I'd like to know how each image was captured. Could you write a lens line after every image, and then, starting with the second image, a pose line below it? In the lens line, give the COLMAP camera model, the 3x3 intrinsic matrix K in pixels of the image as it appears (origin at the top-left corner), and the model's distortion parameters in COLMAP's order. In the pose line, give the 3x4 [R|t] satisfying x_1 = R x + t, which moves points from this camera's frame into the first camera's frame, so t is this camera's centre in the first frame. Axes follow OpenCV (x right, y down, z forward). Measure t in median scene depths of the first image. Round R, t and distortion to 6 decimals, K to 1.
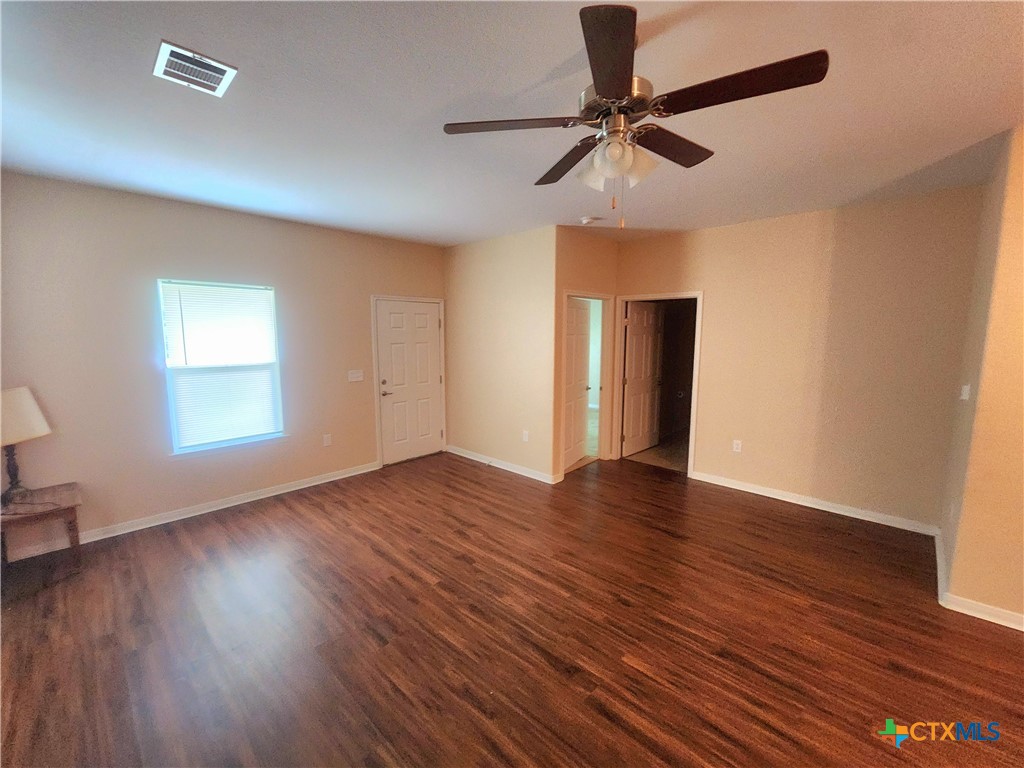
lens RADIAL K [[422.5, 0, 511.0], [0, 422.5, 384.0], [0, 0, 1]] dist [0.000545, -0.001462]
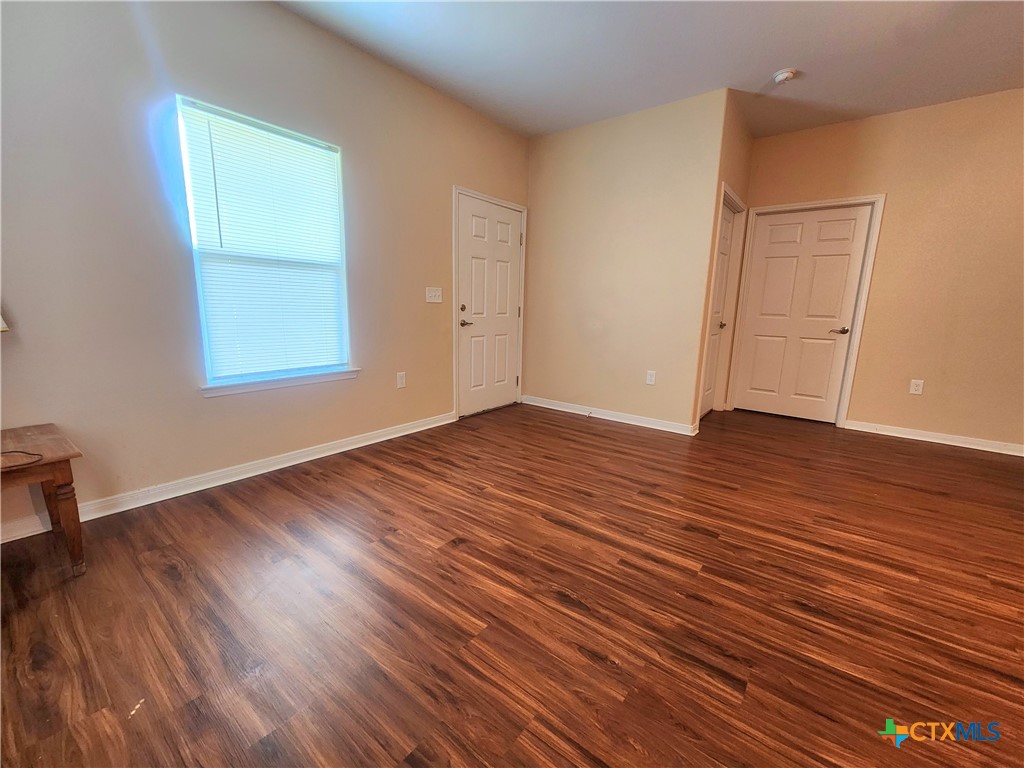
lens RADIAL K [[422.5, 0, 512.3], [0, 422.5, 385.2], [0, 0, 1]] dist [0.000545, -0.001462]
pose [[0.995145, 0.004204, 0.098331, -0.396837], [-0.010273, 0.998067, 0.061299, 0.120692], [-0.097883, -0.062011, 0.993264, 0.312301]]
